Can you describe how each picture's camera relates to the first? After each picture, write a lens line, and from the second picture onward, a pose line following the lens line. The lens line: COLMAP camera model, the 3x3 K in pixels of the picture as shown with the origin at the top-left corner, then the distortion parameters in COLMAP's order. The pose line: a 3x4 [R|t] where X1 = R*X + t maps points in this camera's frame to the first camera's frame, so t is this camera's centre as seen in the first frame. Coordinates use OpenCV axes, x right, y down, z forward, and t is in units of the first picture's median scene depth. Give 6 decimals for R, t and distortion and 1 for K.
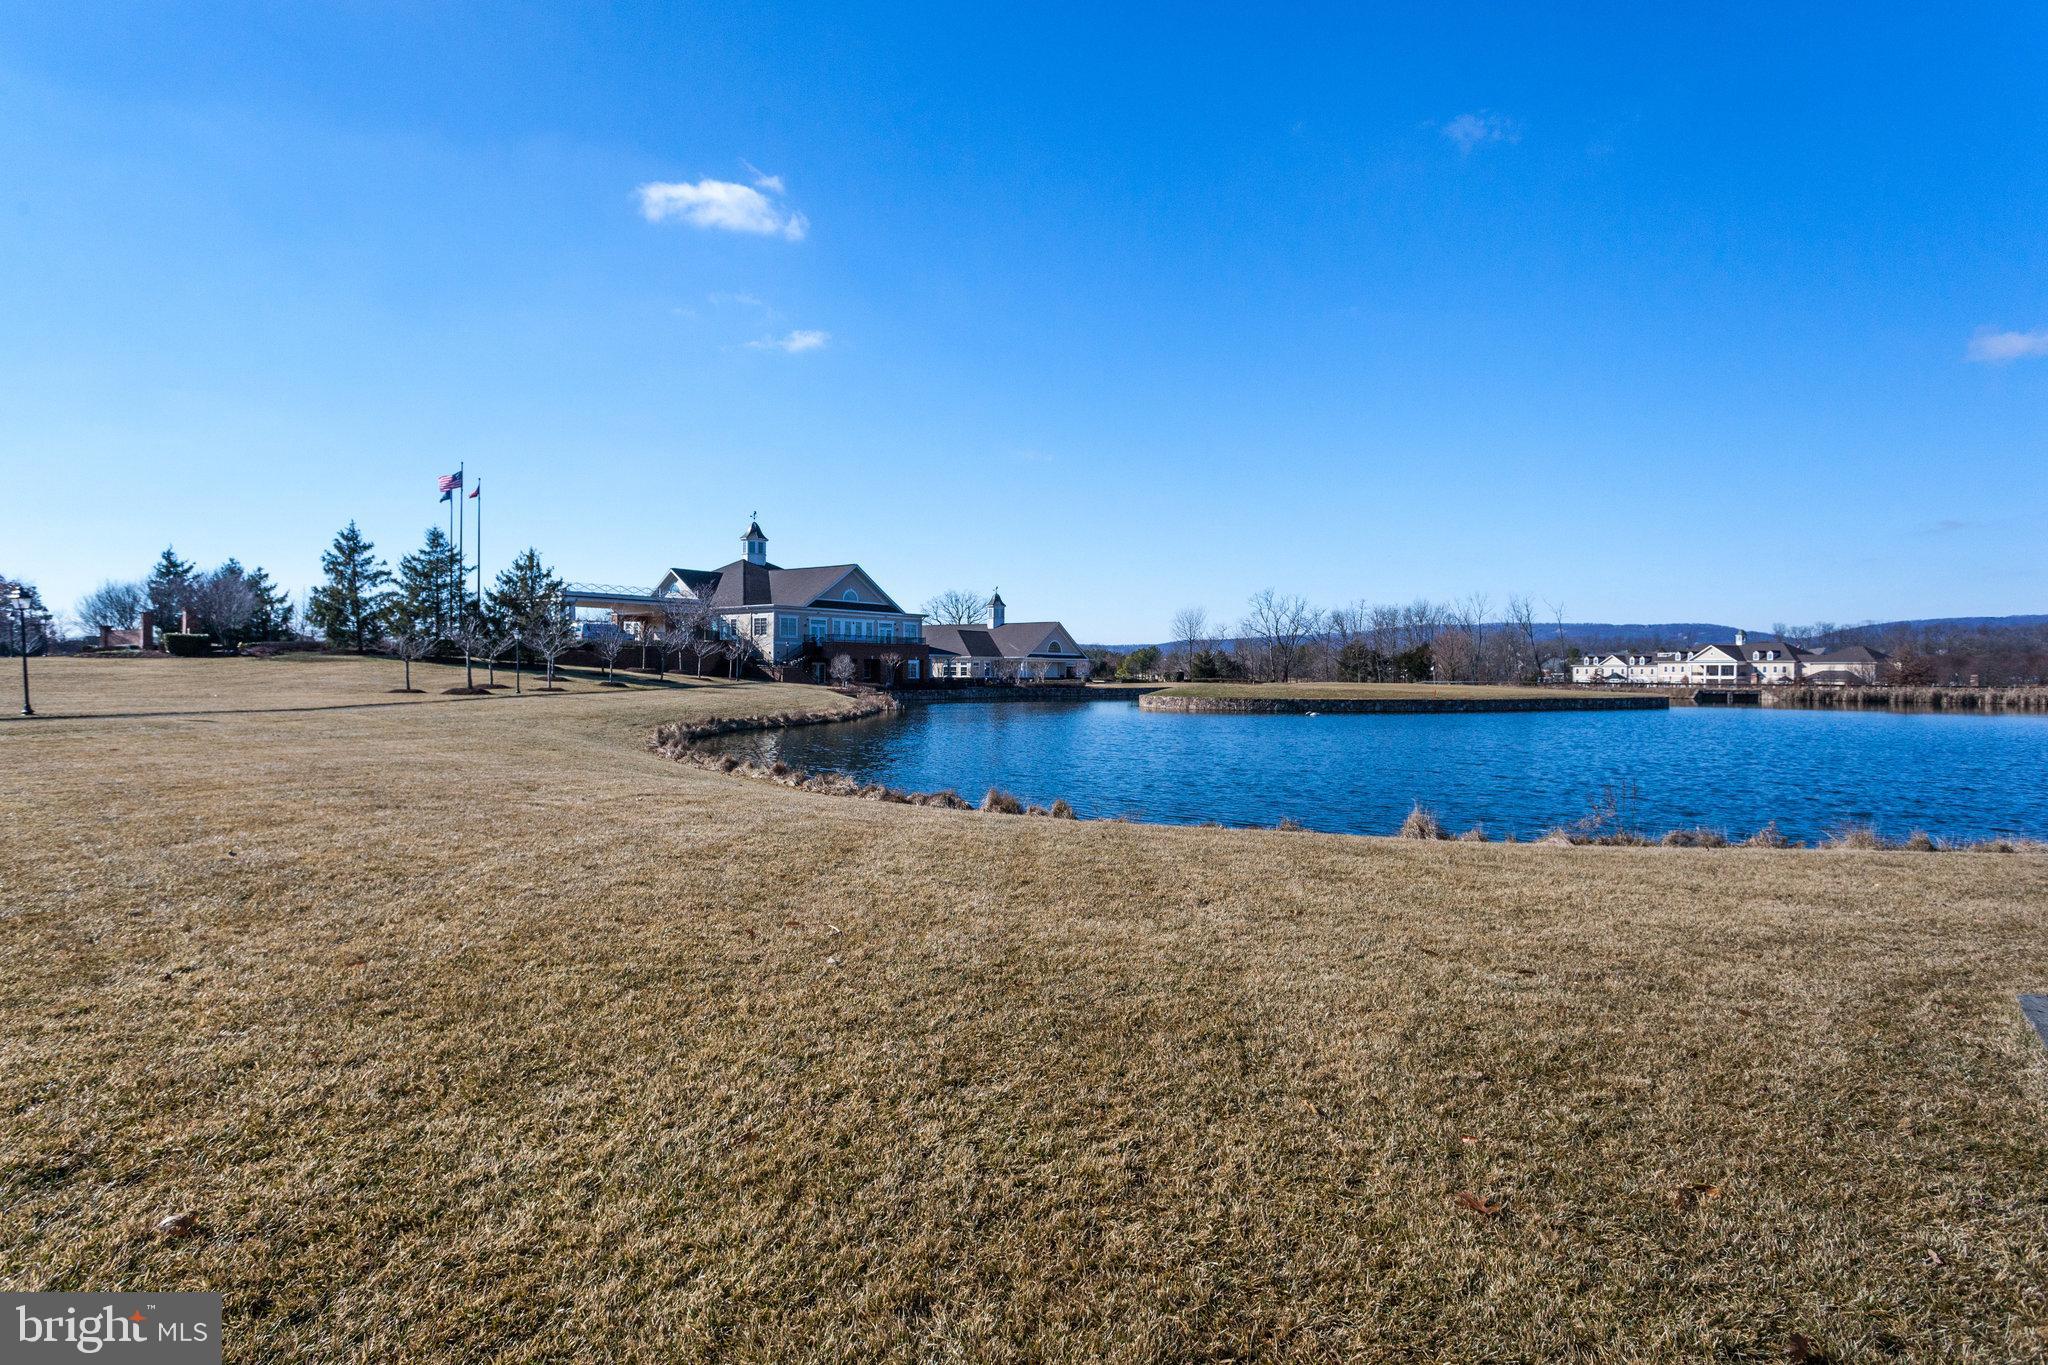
lens RADIAL K [[1071.9, 0, 1024.0], [0, 1071.9, 682.5], [0, 0, 1]] dist [-0.001679, 0.000239]
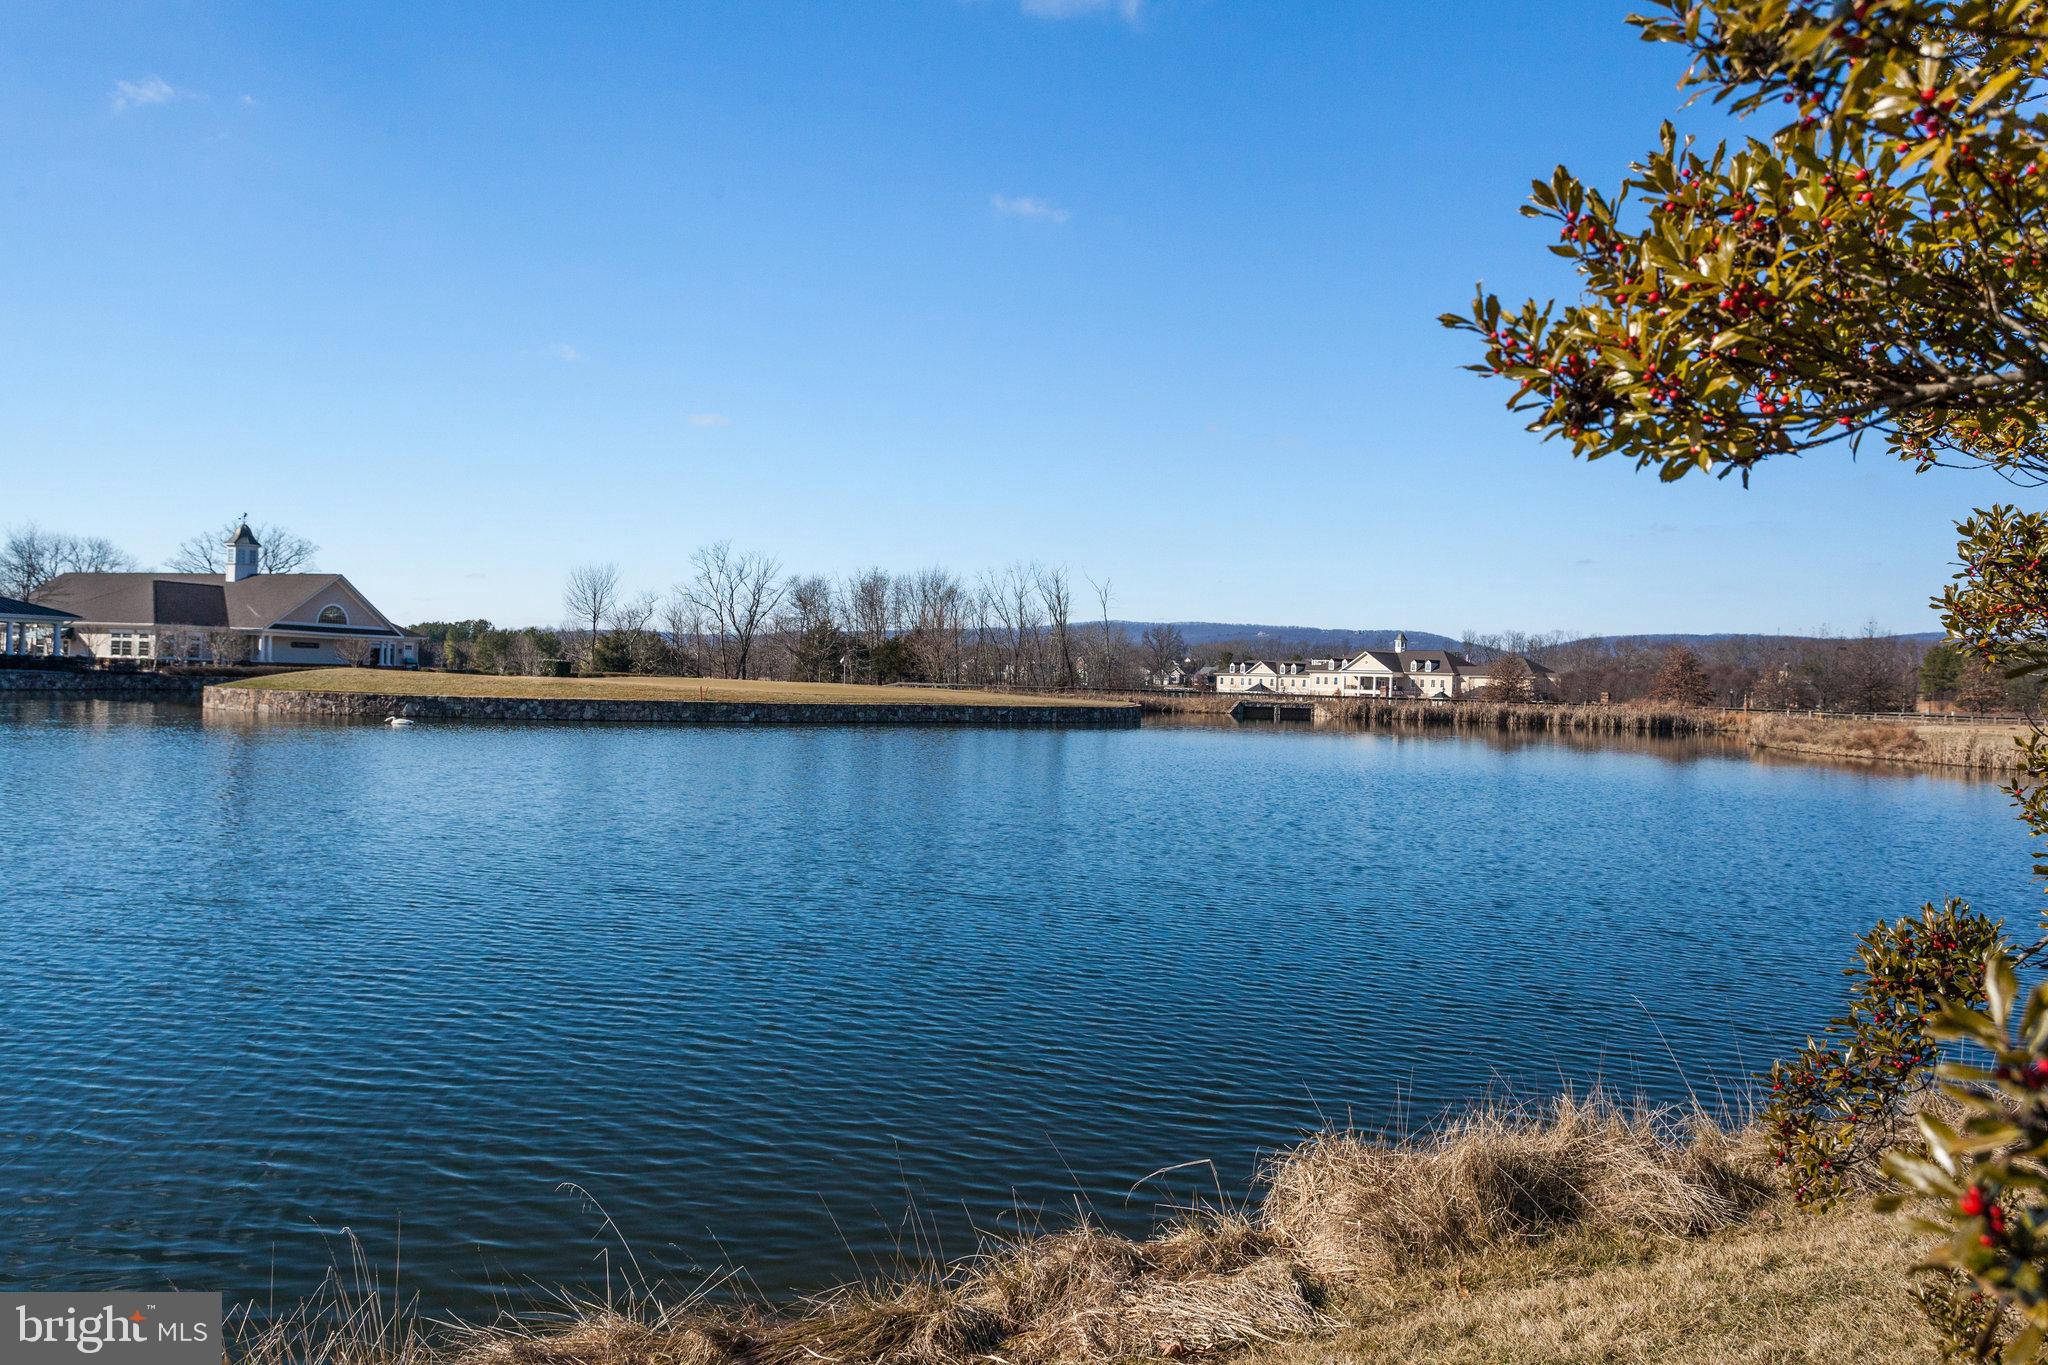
lens RADIAL K [[1422.3, 0, 1028.0], [0, 1422.3, 707.4], [0, 0, 1]] dist [0.002411, 0.000390]
pose [[0.957529, 0.017655, 0.287795, 0.194752], [-0.021436, 0.999720, 0.009991, 0.003924], [-0.287538, -0.015736, 0.957640, 0.108879]]
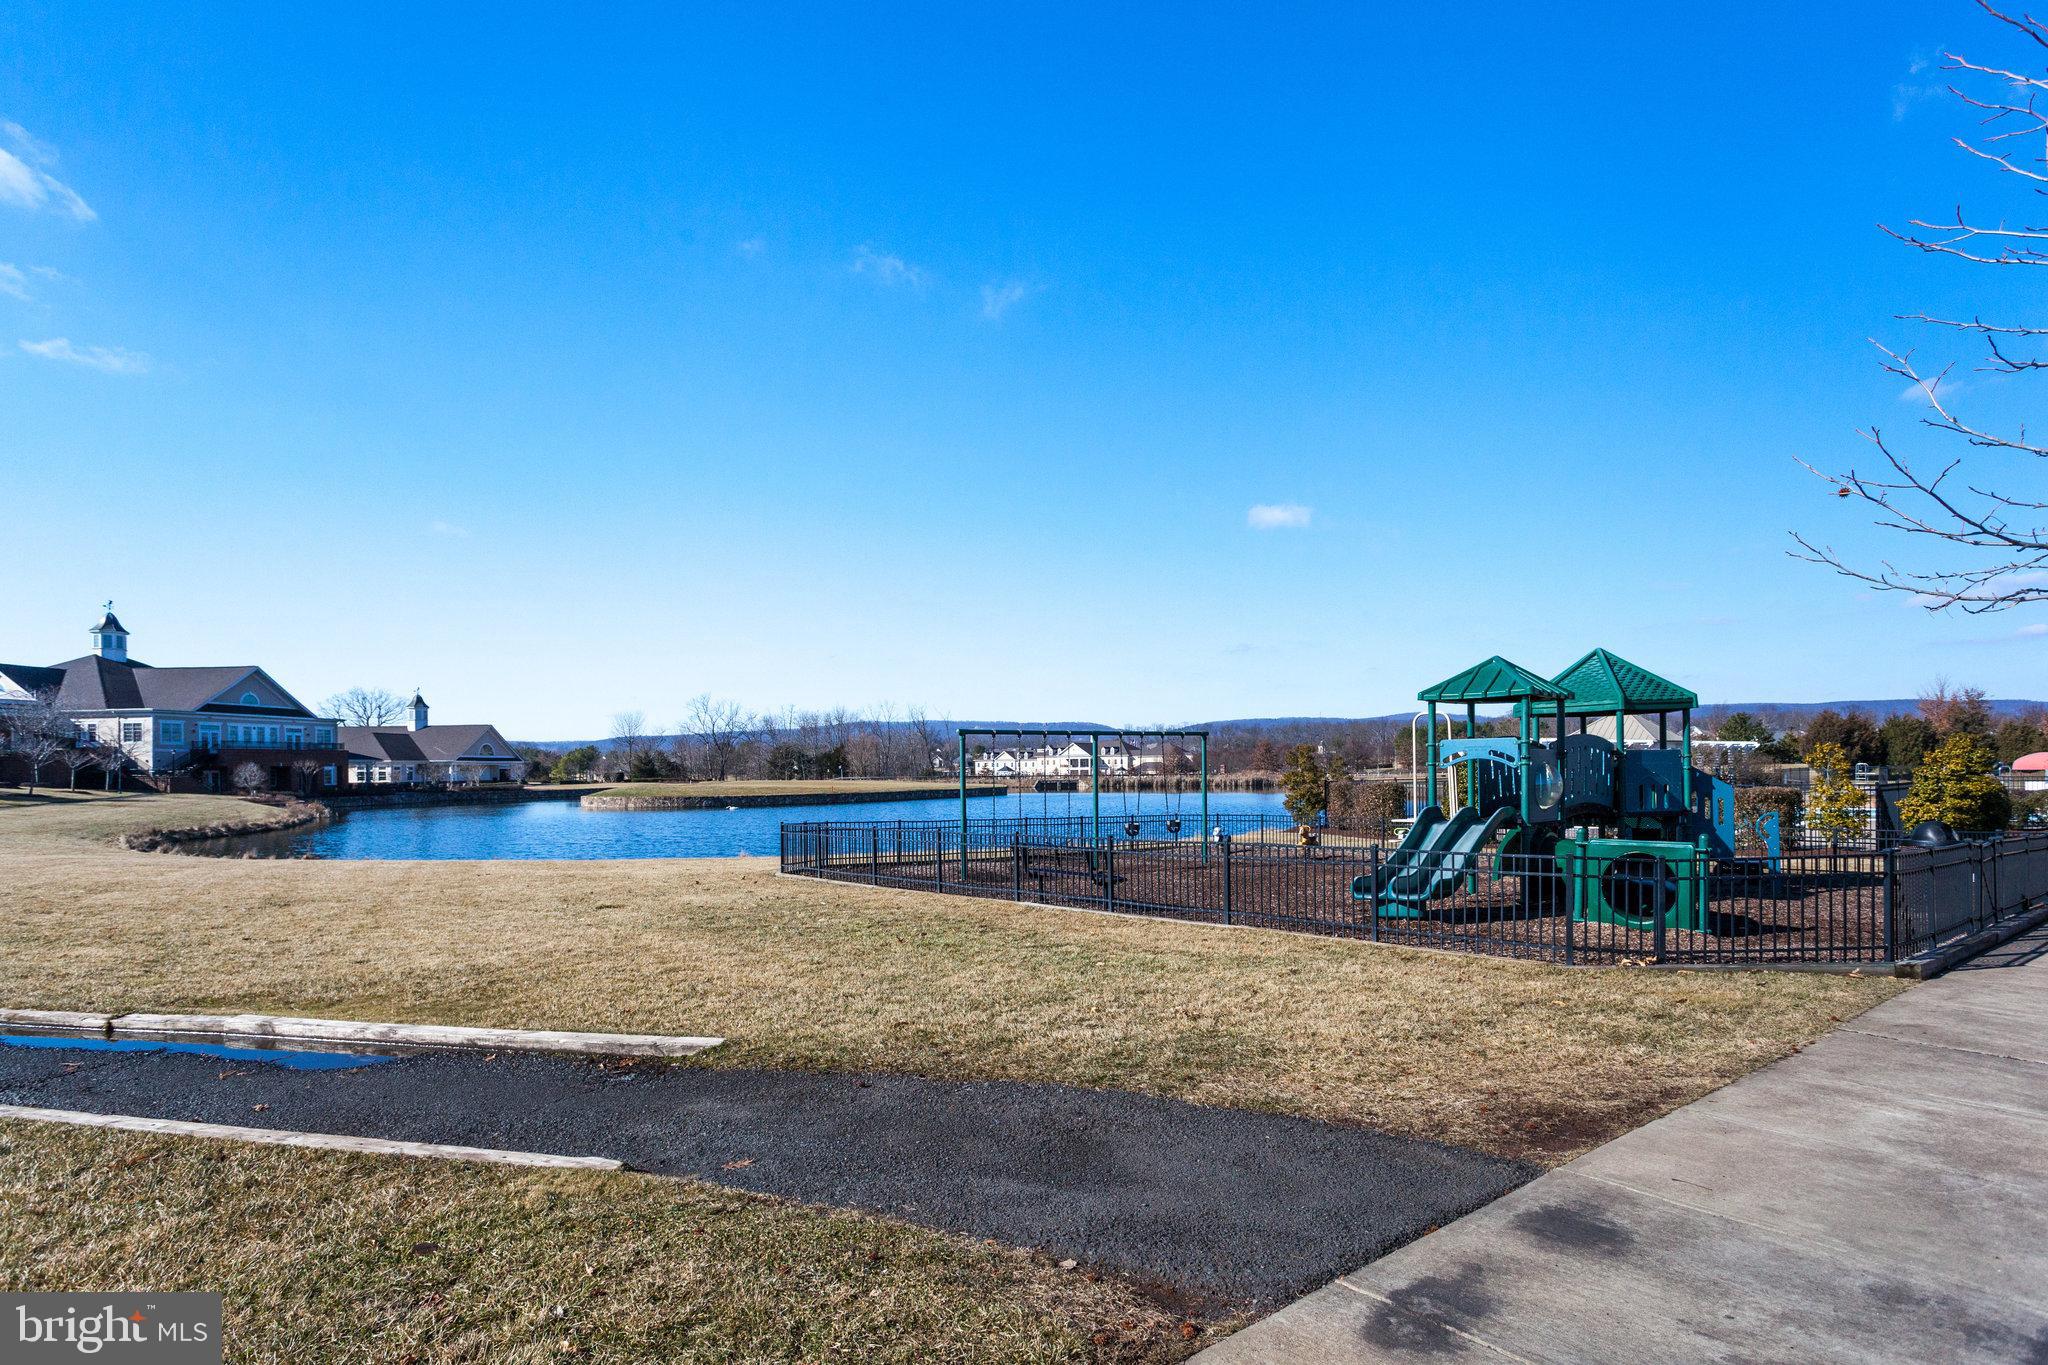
lens RADIAL K [[1074.2, 0, 1022.4], [0, 1074.2, 768.4], [0, 0, 1]] dist [-0.001636, 0.000316]
pose [[0.876488, -0.015104, 0.481187, -0.016993], [0.019470, 0.999802, -0.004083, -0.002281], [-0.481030, 0.012947, 0.876609, -0.126713]]
